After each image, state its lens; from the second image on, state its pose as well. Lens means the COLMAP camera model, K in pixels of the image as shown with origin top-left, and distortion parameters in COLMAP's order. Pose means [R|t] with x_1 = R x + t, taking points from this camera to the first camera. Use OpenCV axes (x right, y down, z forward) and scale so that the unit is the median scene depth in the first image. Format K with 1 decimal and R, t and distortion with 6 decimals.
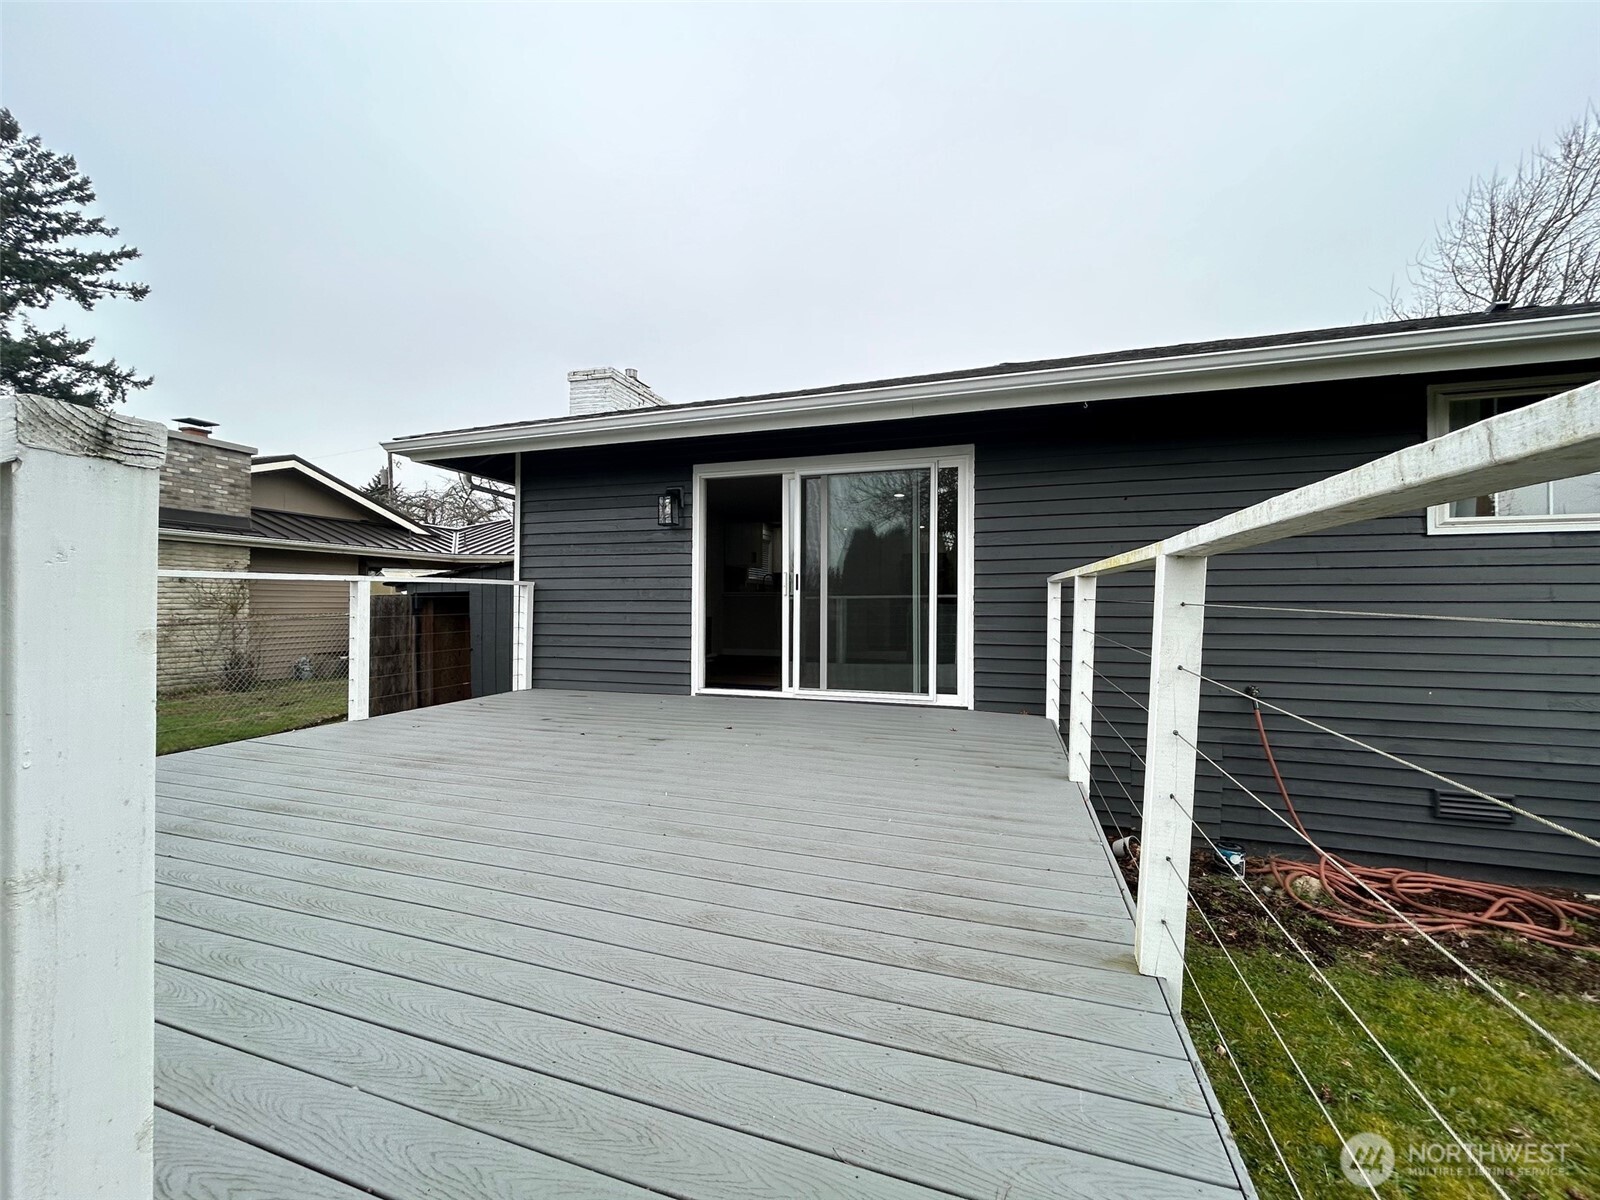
lens RADIAL K [[649.6, 0, 799.7], [0, 649.6, 601.8], [0, 0, 1]] dist [0.000480, 0.000377]
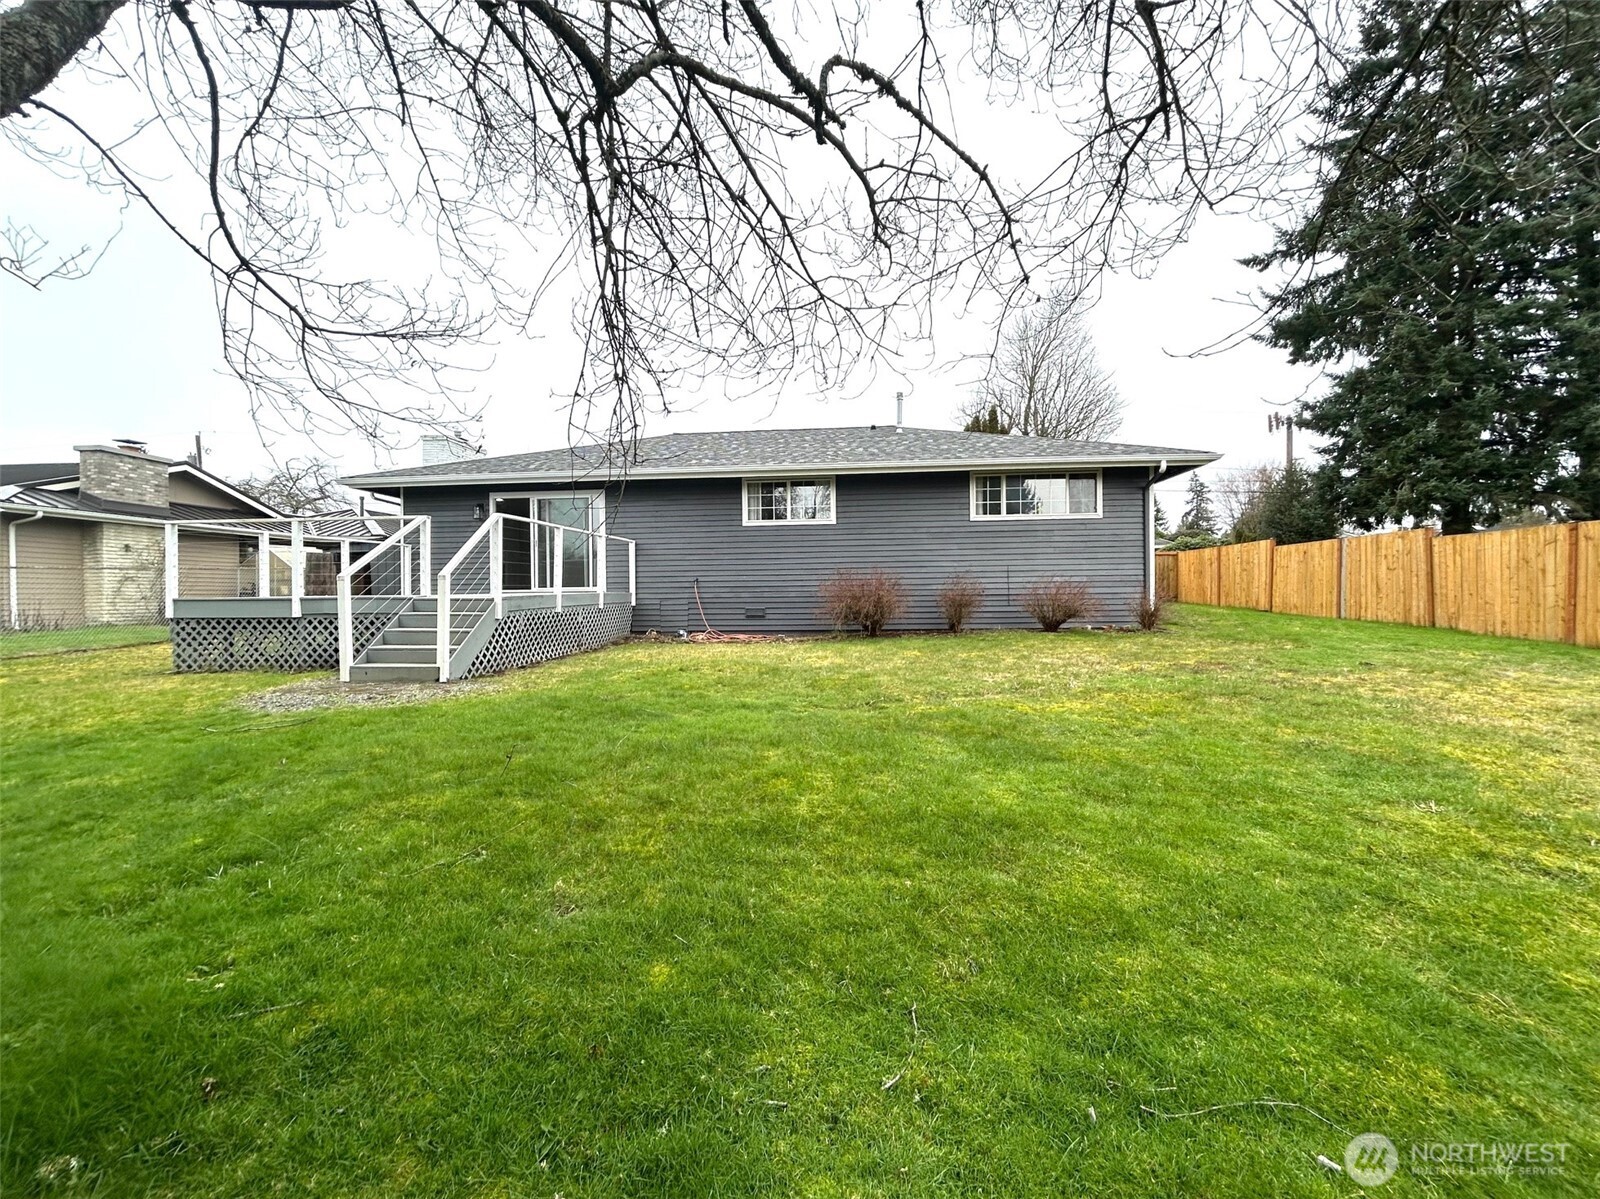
lens RADIAL K [[649.6, 0, 802.3], [0, 649.6, 595.9], [0, 0, 1]] dist [0.000480, 0.000377]
pose [[0.973124, -0.013372, 0.229892, 0.191636], [0.012214, 0.999905, 0.006459, 0.076126], [-0.229956, -0.003478, 0.973195, -0.757134]]
